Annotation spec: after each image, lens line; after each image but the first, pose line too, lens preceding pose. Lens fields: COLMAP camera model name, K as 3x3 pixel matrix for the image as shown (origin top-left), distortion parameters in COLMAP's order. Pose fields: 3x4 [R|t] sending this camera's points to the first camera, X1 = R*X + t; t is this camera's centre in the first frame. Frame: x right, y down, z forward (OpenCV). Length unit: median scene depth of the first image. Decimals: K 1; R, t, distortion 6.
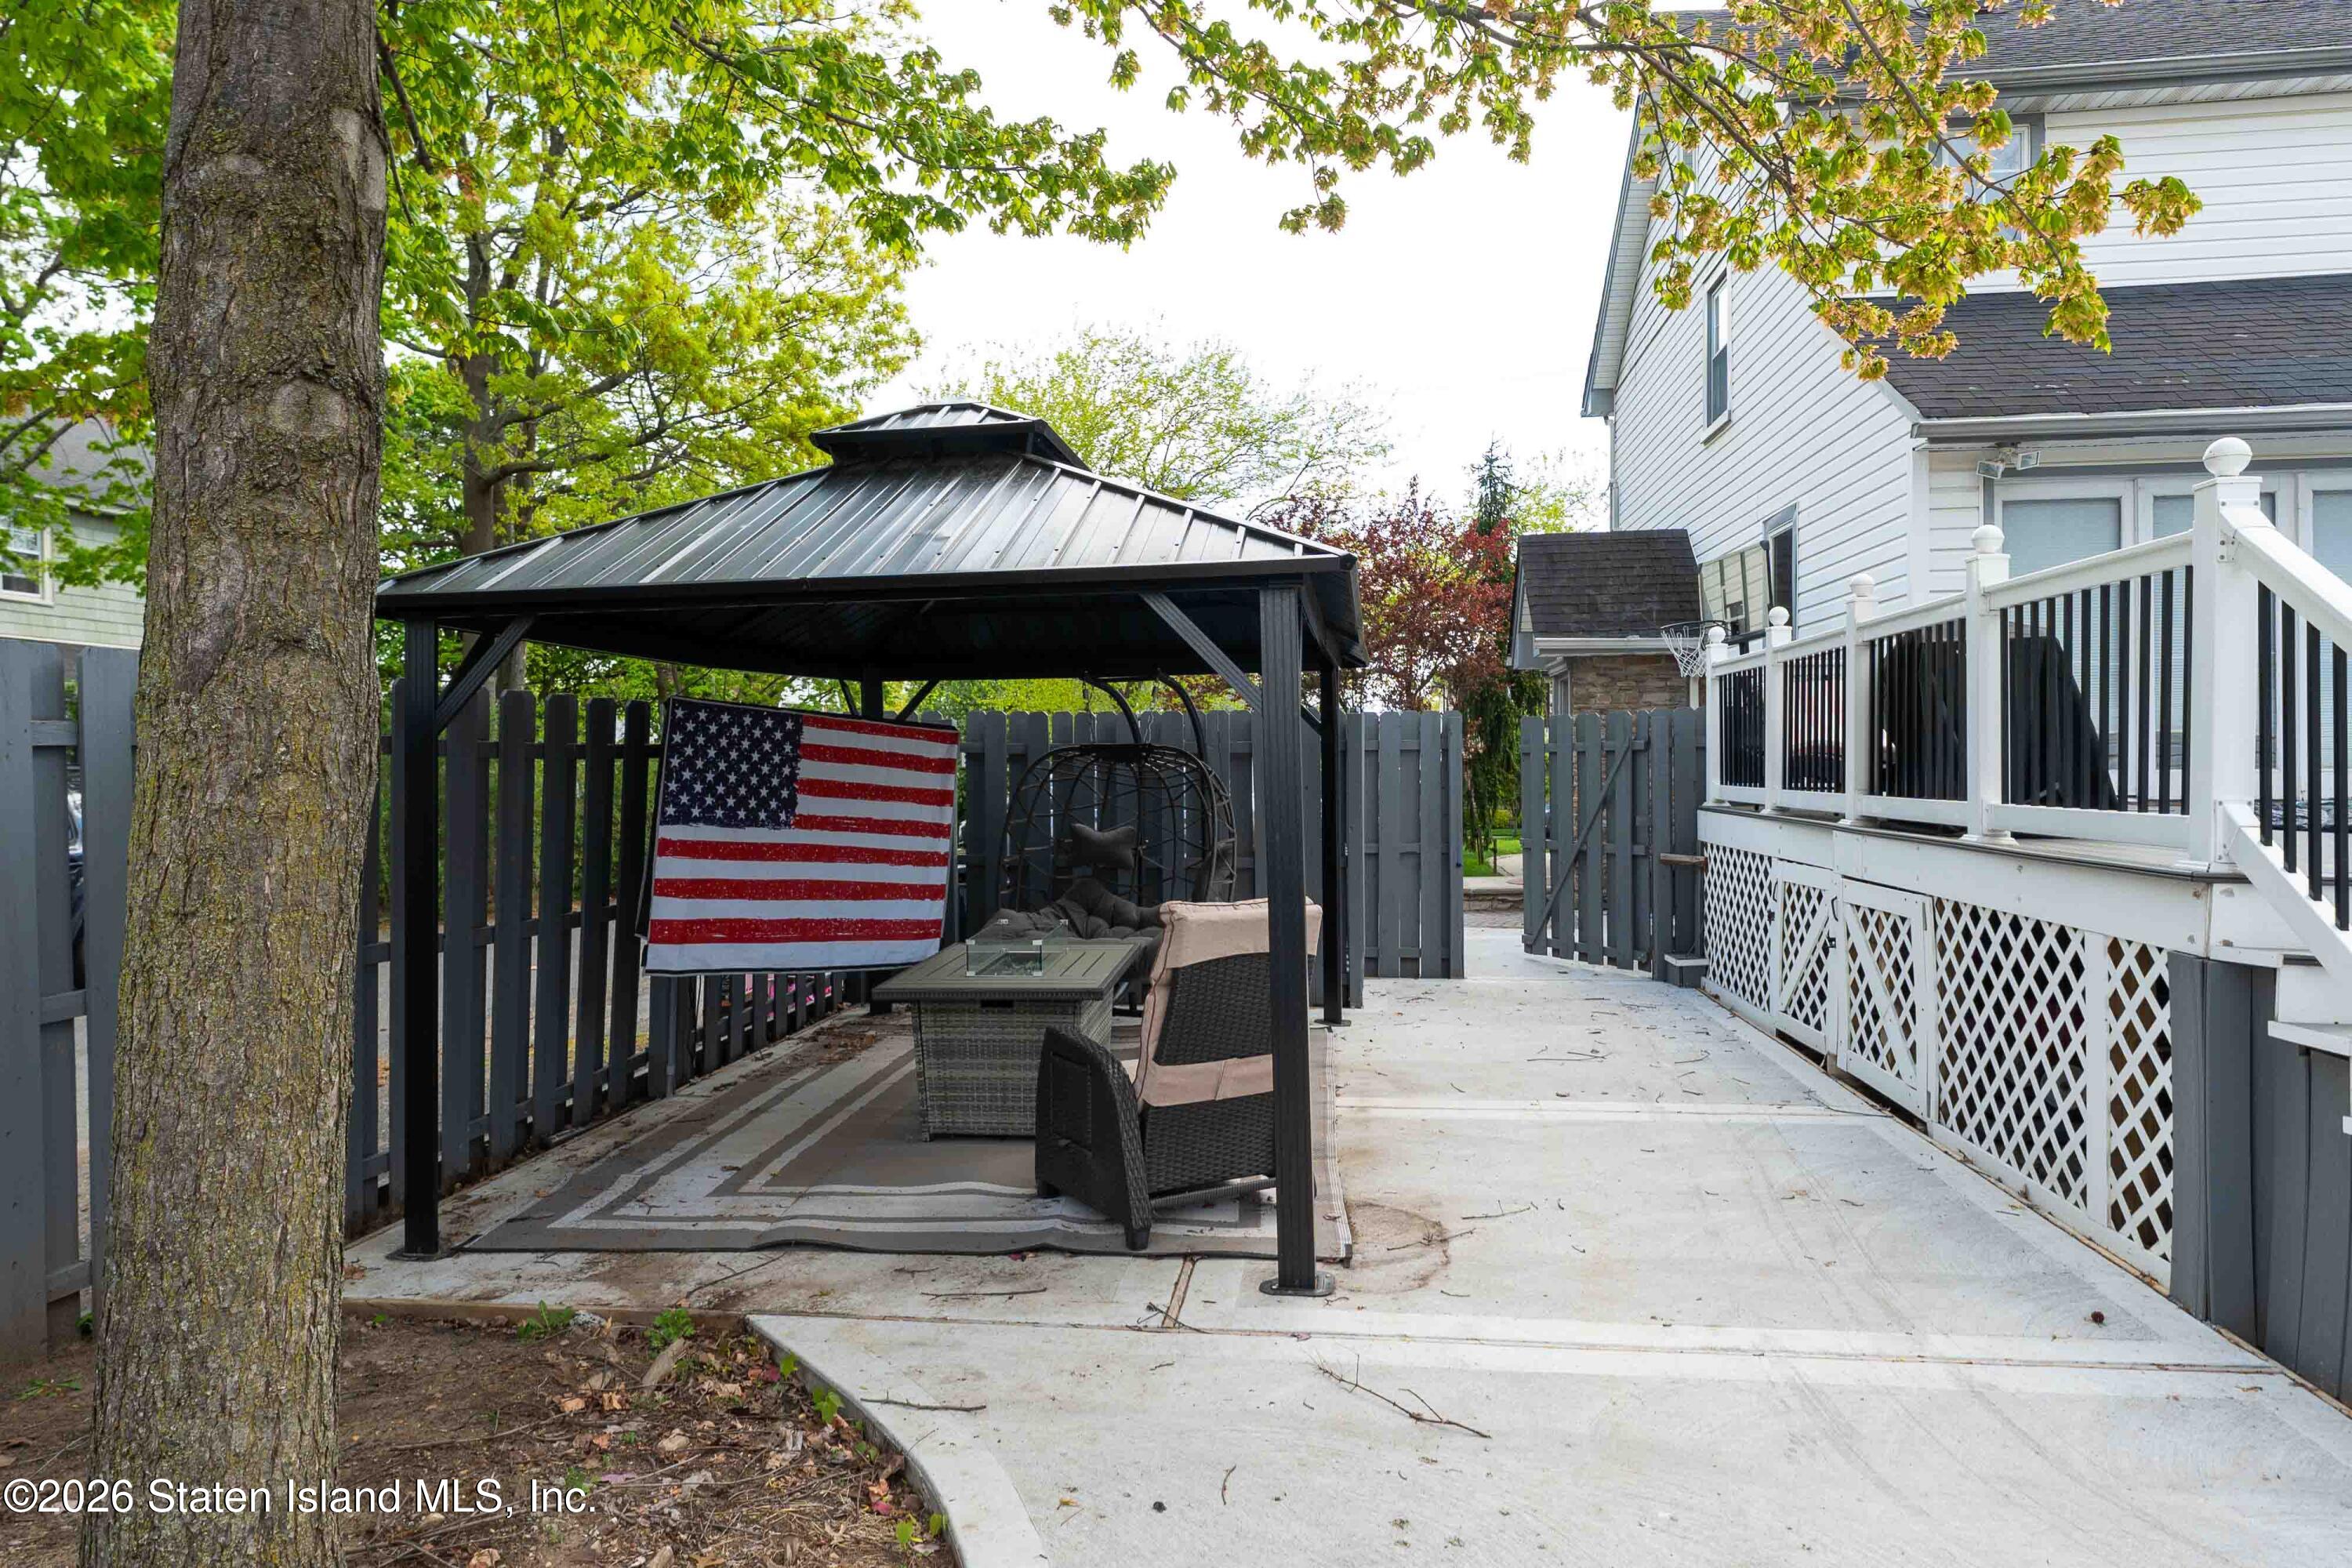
lens RADIAL K [[1440.4, 0, 1167.1], [0, 1440.4, 771.1], [0, 0, 1]] dist [-0.001749, -0.004192]
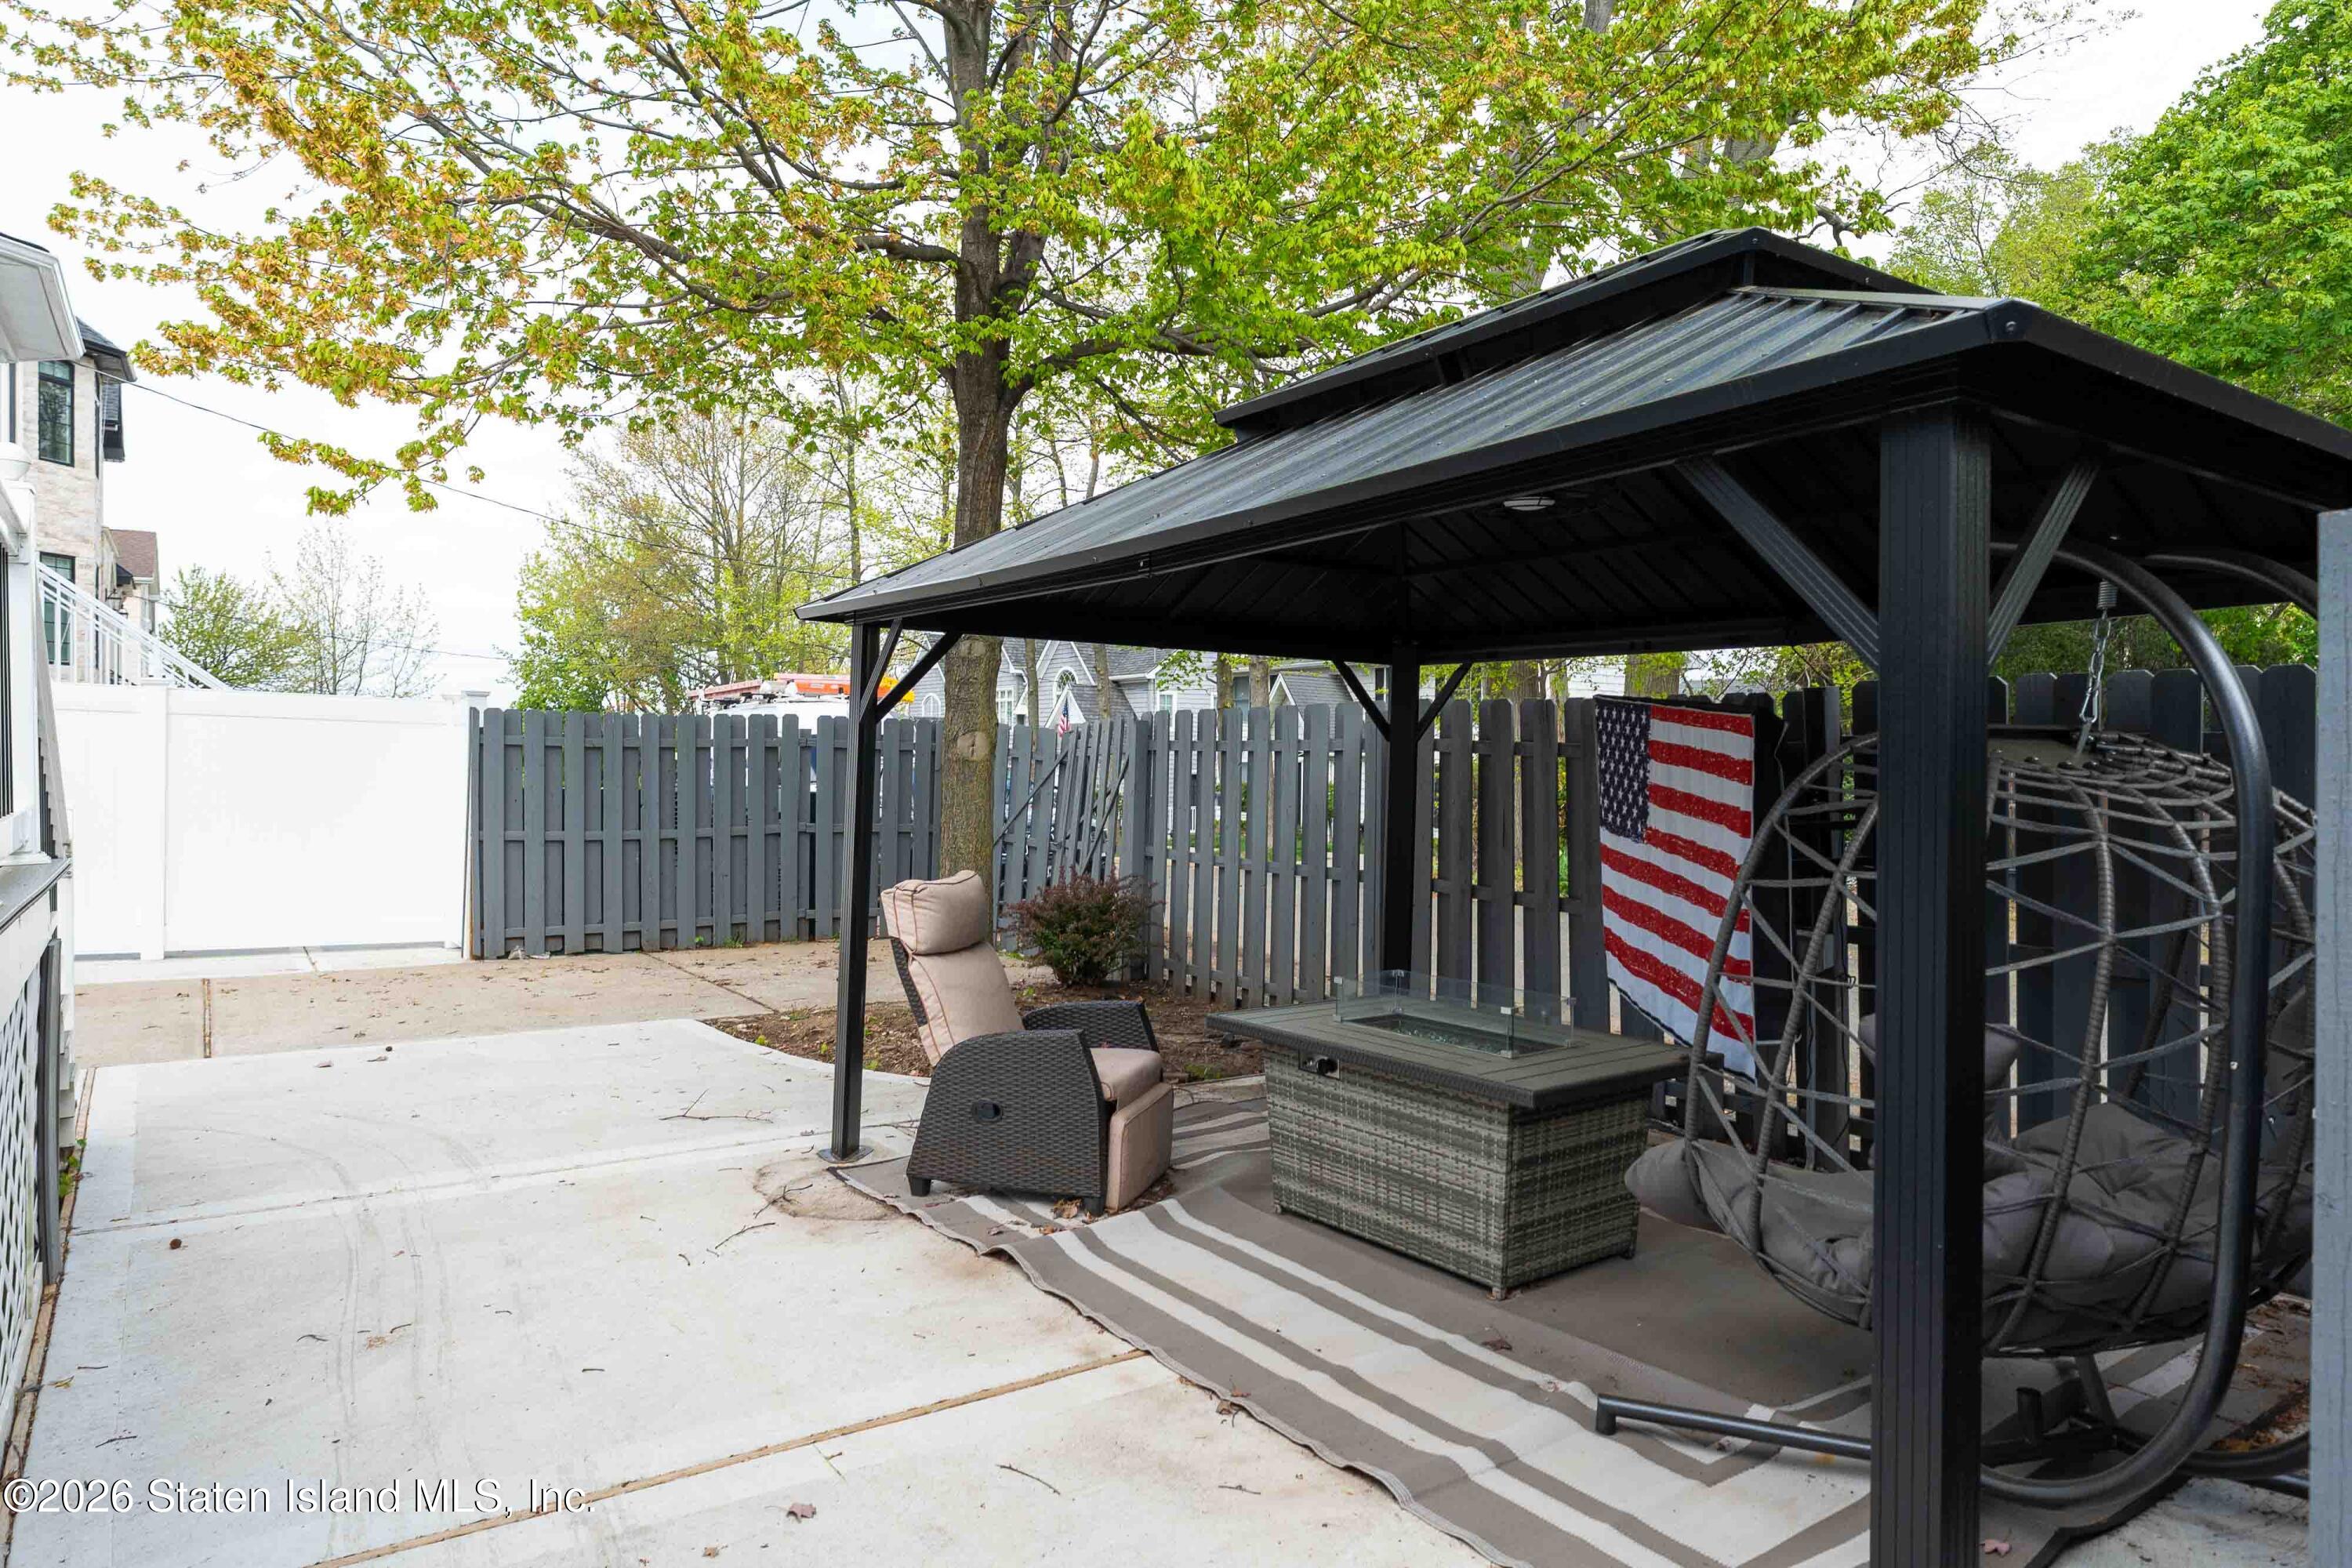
lens RADIAL K [[1440.4, 0, 1168.3], [0, 1440.4, 785.2], [0, 0, 1]] dist [-0.001749, -0.004192]
pose [[-0.745711, 0.007165, -0.666231, 0.514334], [-0.007520, 0.999788, 0.019169, -0.008134], [0.666227, 0.019305, -0.745499, 1.489448]]
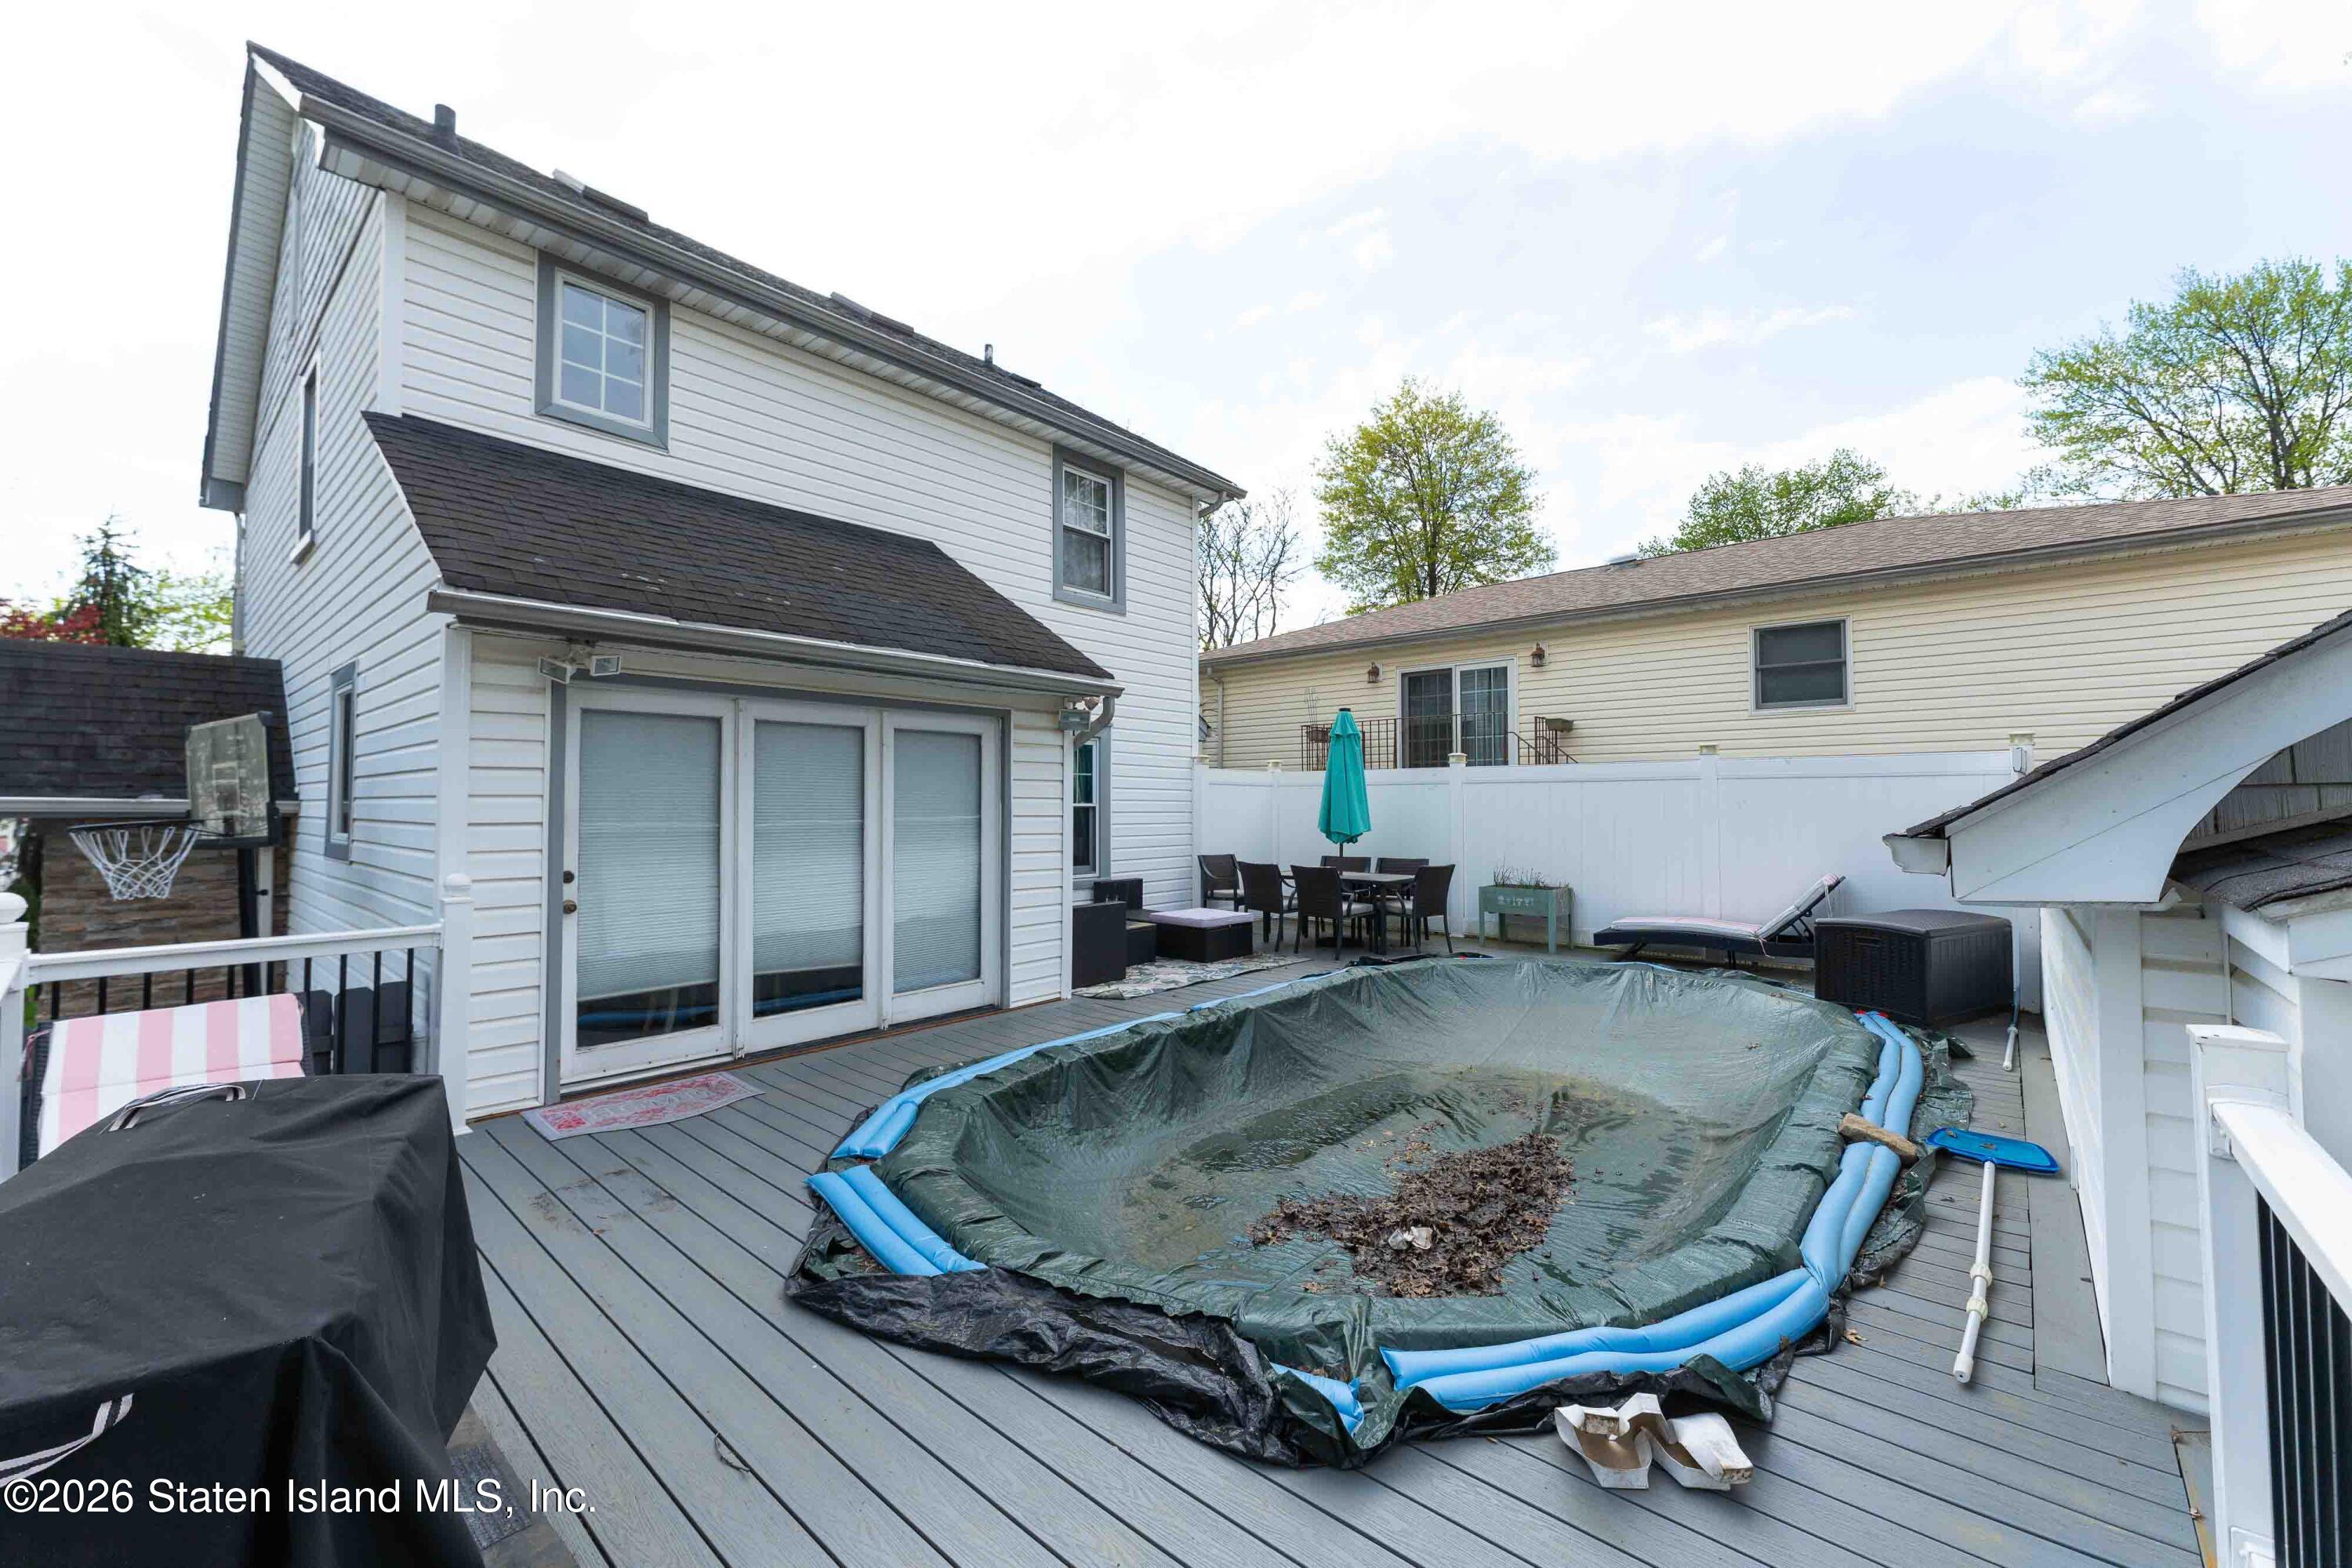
lens RADIAL K [[934.5, 0, 1162.7], [0, 934.5, 782.7], [0, 0, 1]] dist [0.002830, 0.000021]
pose [[0.569351, 0.029733, 0.821557, 0.519797], [-0.001250, 0.999376, -0.035303, -0.197559], [-0.822094, 0.019073, 0.569033, 0.671142]]
